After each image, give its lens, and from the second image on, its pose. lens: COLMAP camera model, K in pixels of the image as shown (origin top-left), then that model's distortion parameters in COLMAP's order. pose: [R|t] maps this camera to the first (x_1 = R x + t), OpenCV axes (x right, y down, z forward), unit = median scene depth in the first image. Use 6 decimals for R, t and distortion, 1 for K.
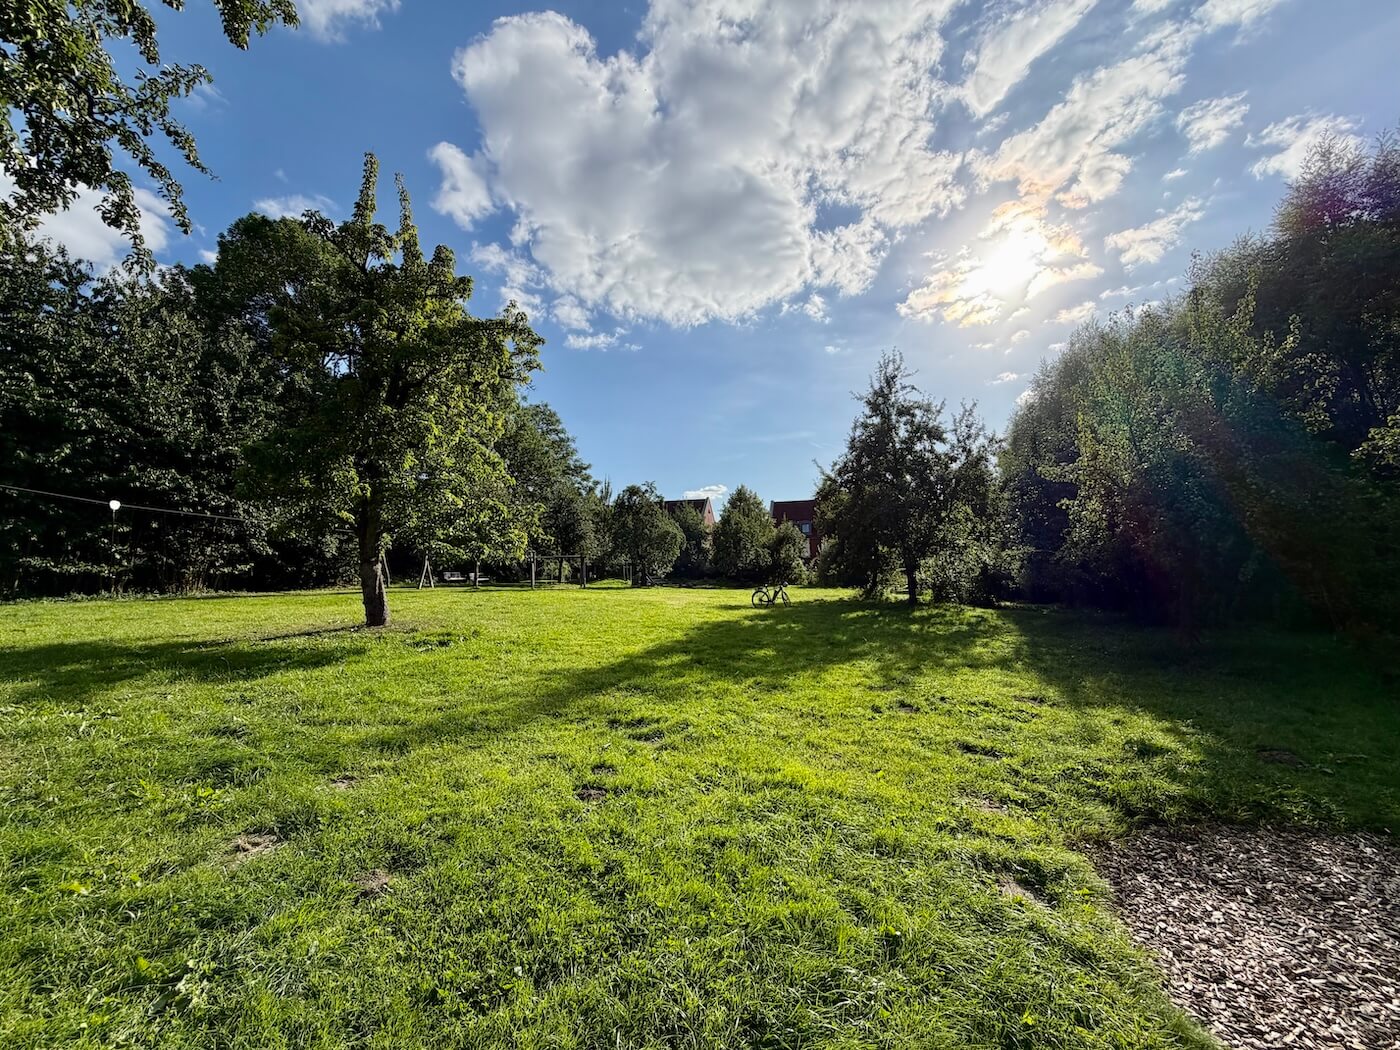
lens RADIAL K [[929.9, 0, 699.5], [0, 929.9, 525.7], [0, 0, 1]] dist [0.005764, 0.000148]
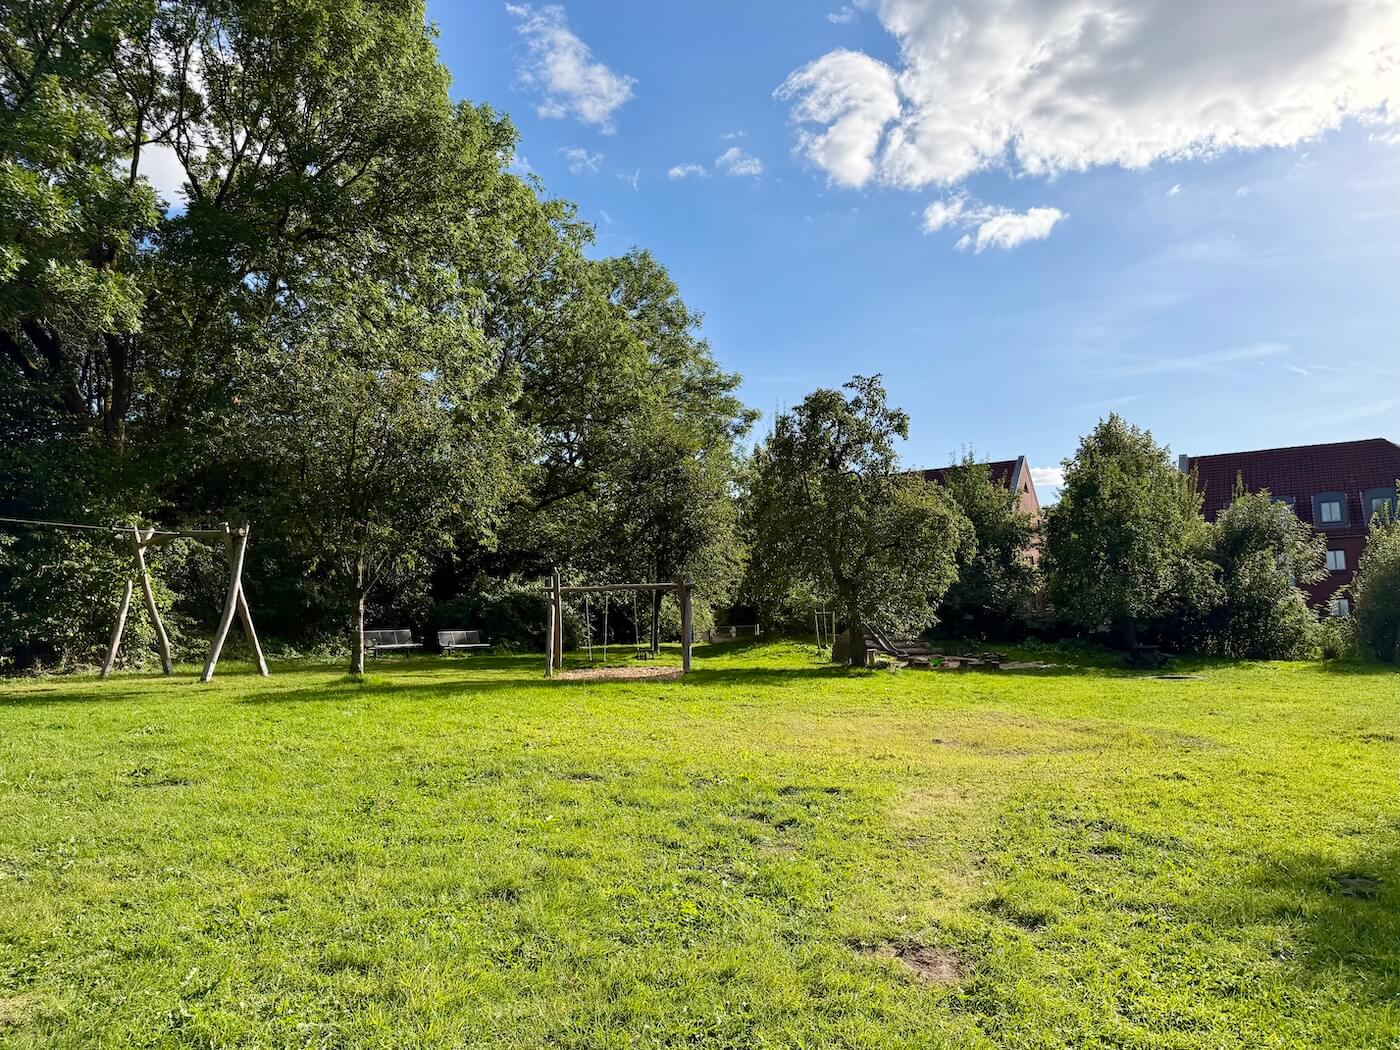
lens RADIAL K [[929.9, 0, 696.5], [0, 929.9, 529.0], [0, 0, 1]] dist [0.005764, 0.000148]
pose [[0.953751, -0.033617, -0.298711, -0.008927], [0.017914, 0.998317, -0.055153, 0.028500], [0.300063, 0.047251, 0.952748, 0.586704]]
